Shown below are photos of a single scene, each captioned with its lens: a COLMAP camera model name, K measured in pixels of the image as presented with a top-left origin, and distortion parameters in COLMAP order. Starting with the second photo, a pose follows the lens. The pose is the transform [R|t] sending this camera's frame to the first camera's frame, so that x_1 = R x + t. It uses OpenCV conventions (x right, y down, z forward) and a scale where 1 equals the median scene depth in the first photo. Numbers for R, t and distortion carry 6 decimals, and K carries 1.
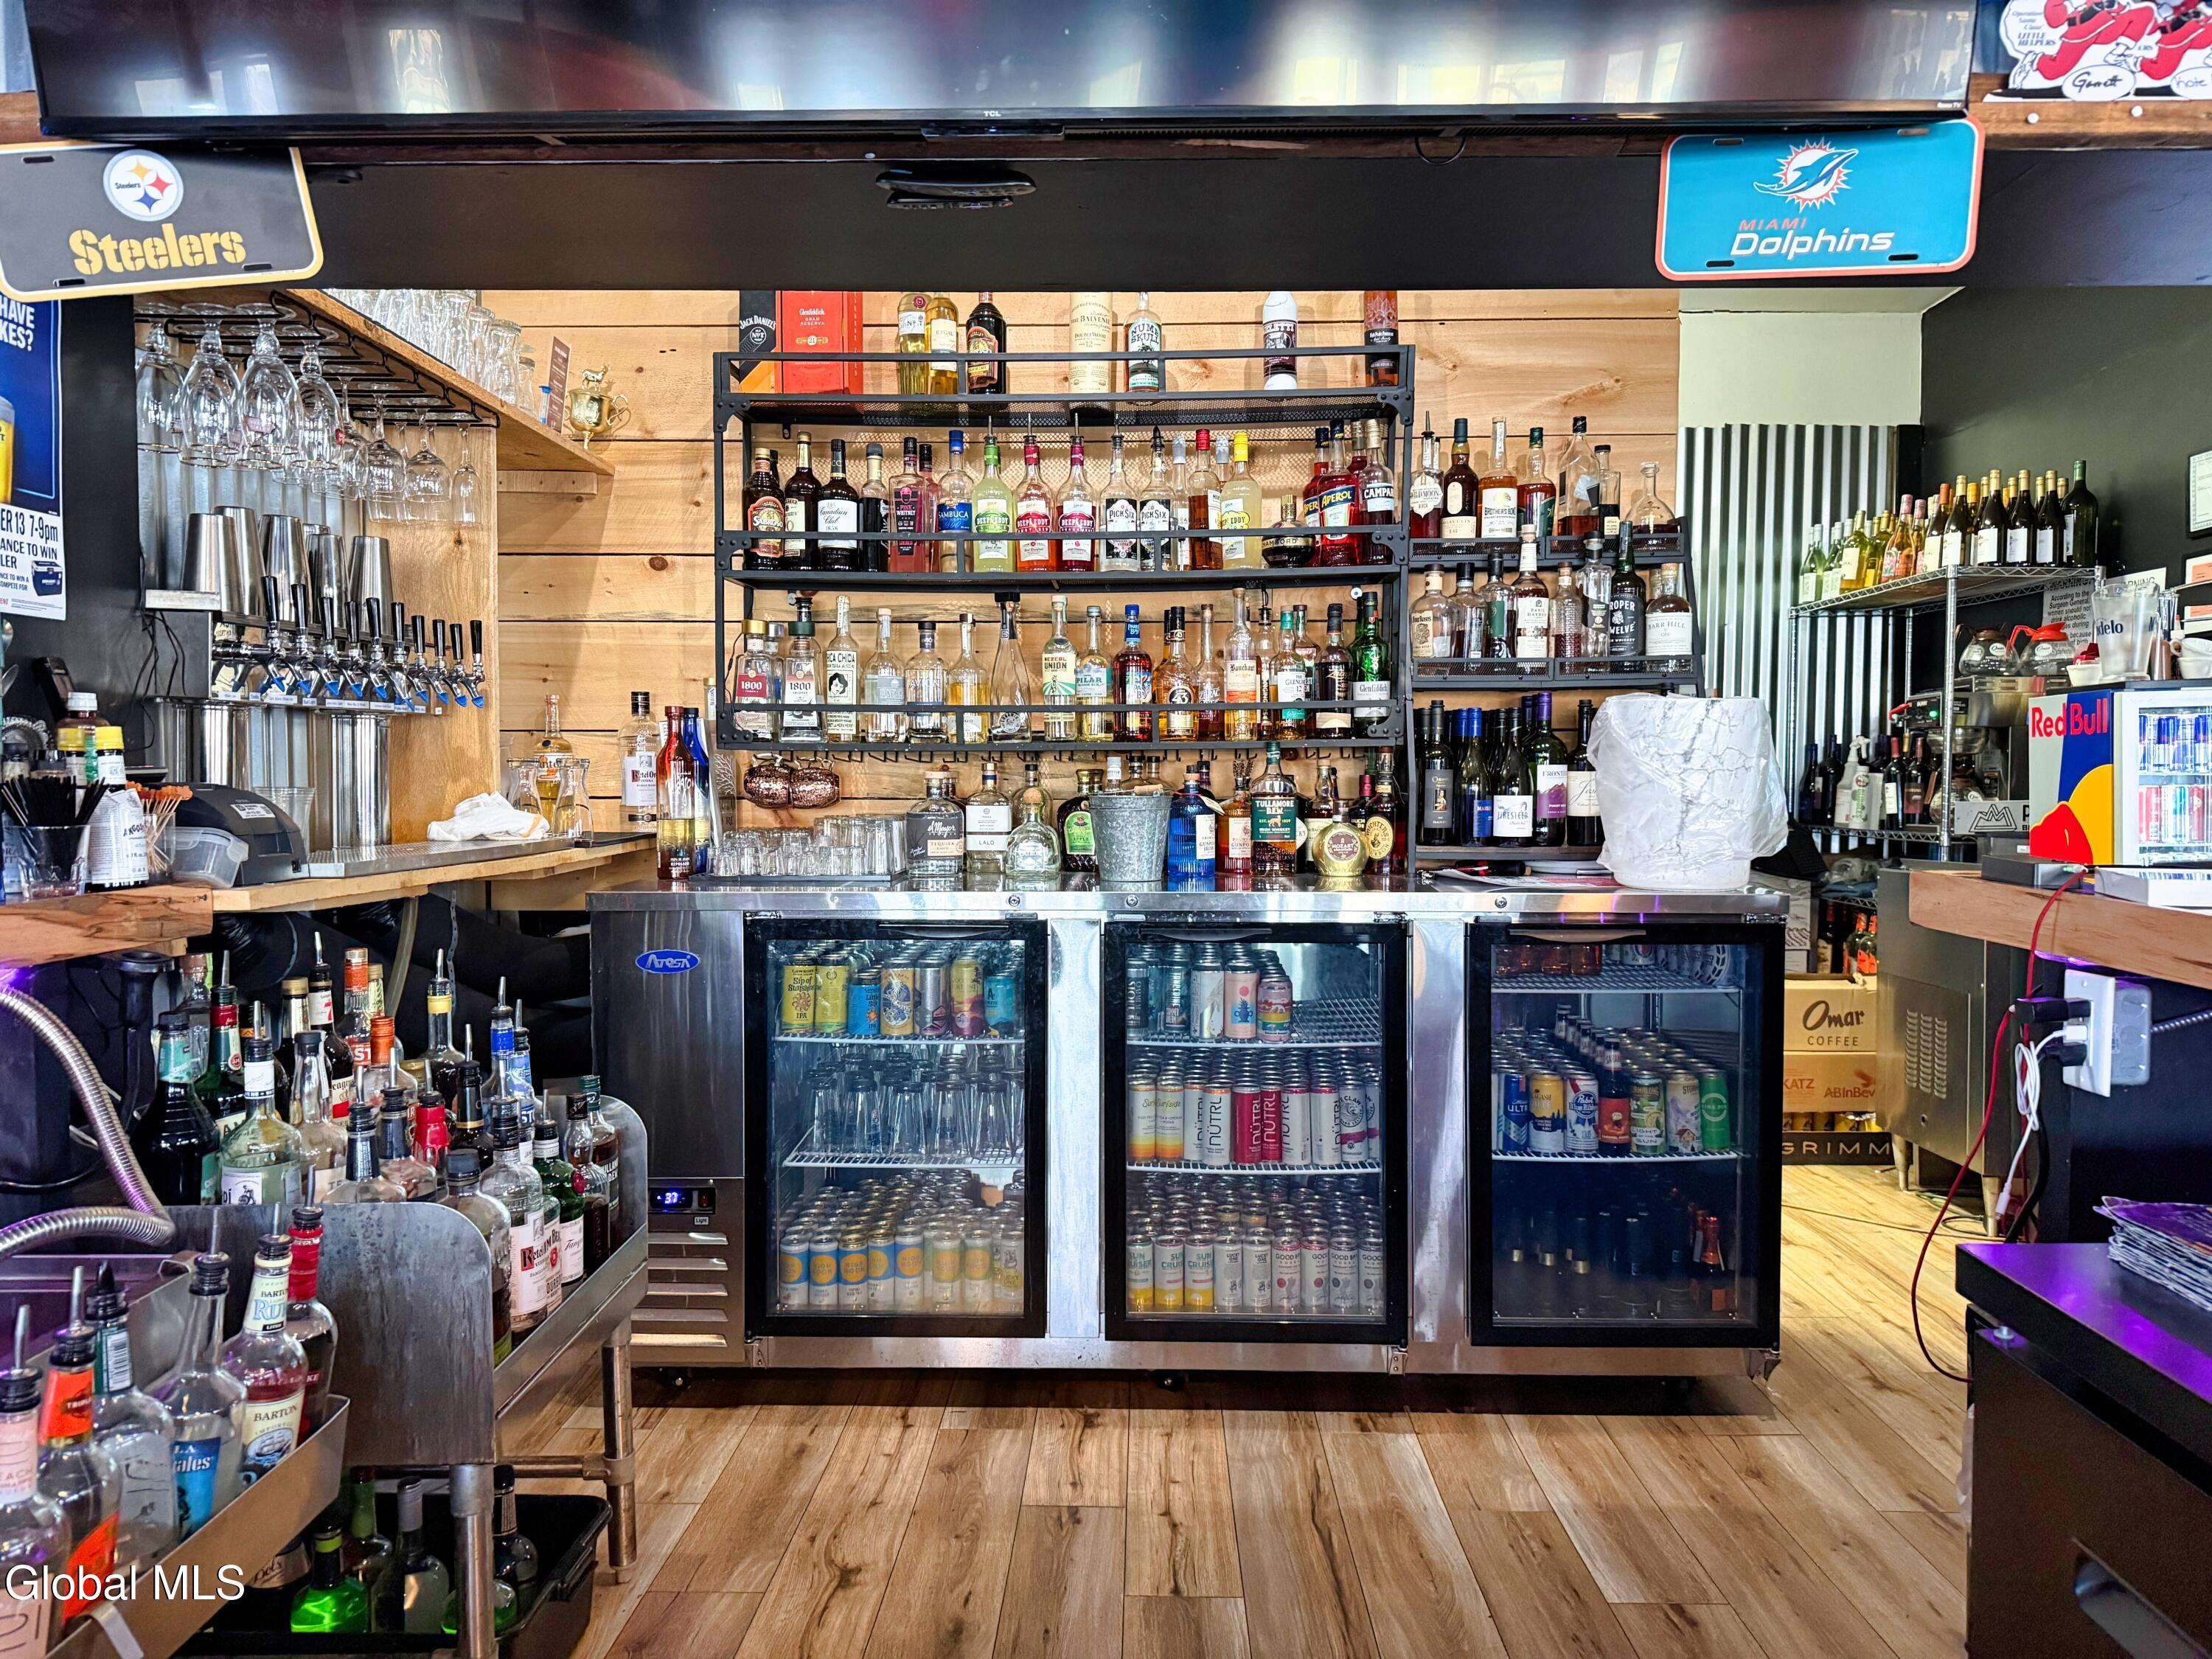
lens RADIAL K [[1571.9, 0, 1106.0], [0, 1571.9, 829.5], [0, 0, 1]] dist [0.090511, -0.117336]
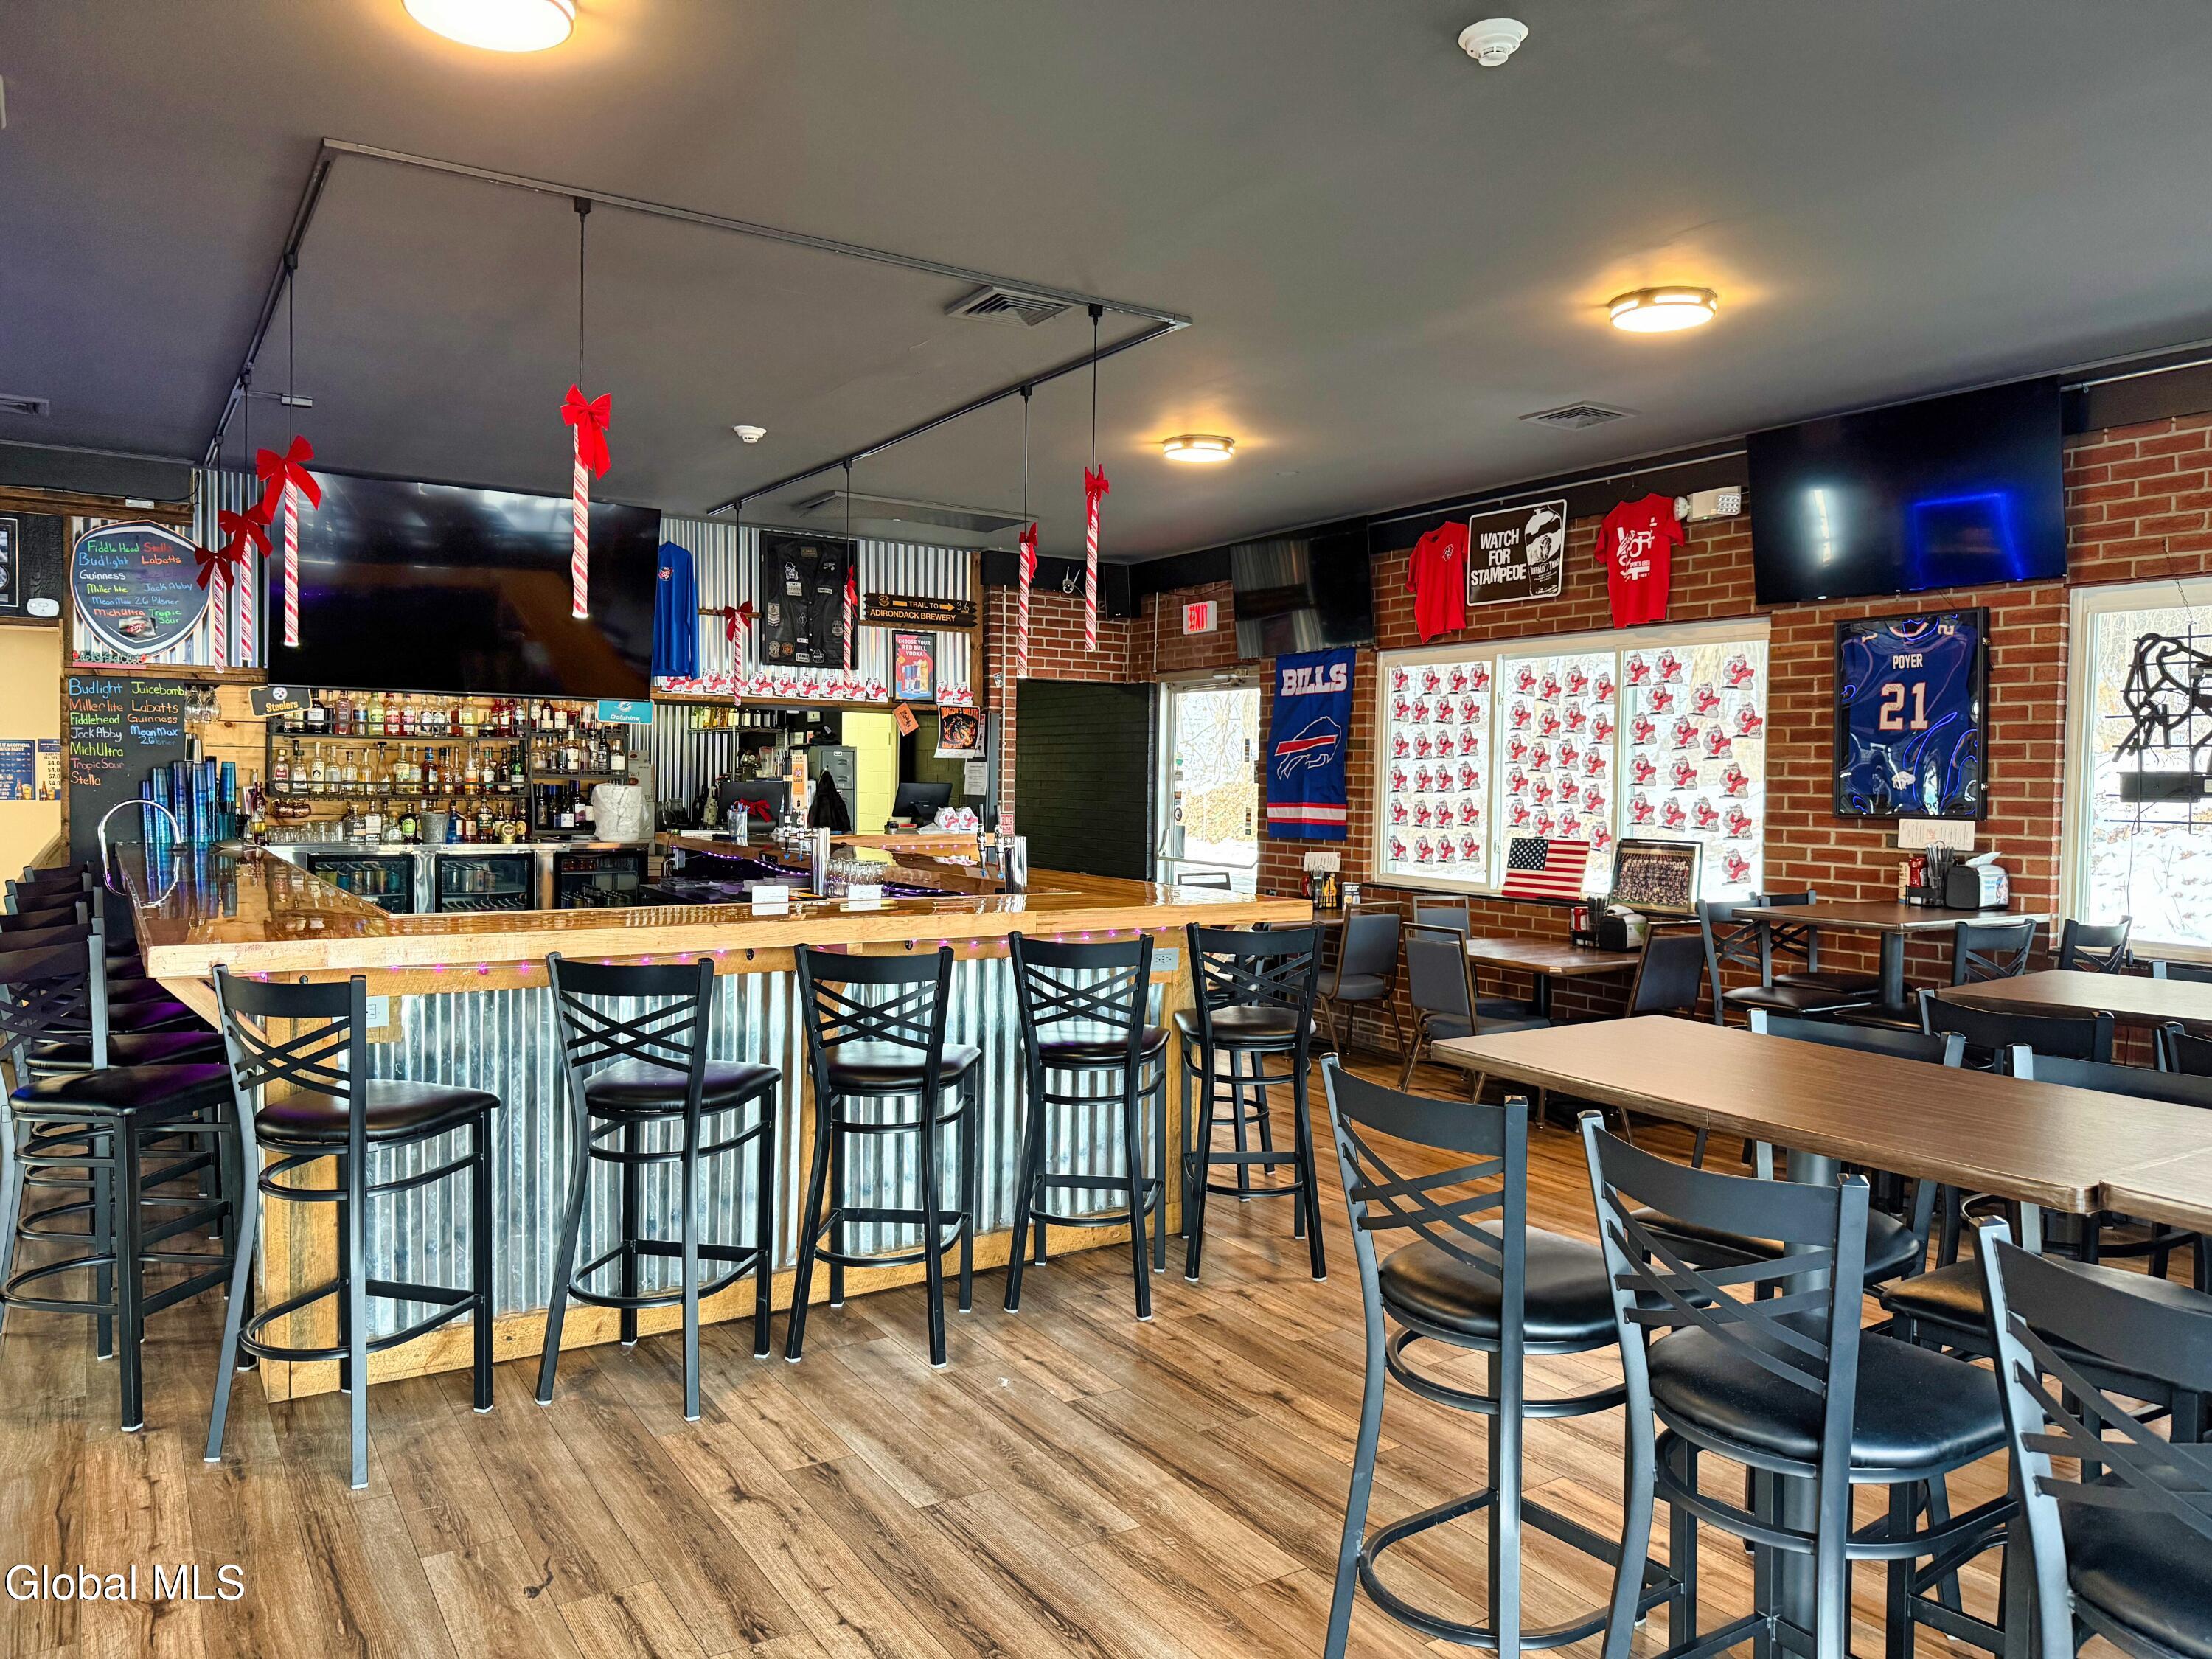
lens RADIAL K [[1571.9, 0, 1106.0], [0, 1571.9, 829.5], [0, 0, 1]] dist [0.090511, -0.117336]
pose [[0.833285, -0.006537, 0.552806, -0.564617], [0.007537, 0.999971, 0.000464, 0.015521], [-0.552793, 0.003780, 0.833310, -2.111797]]
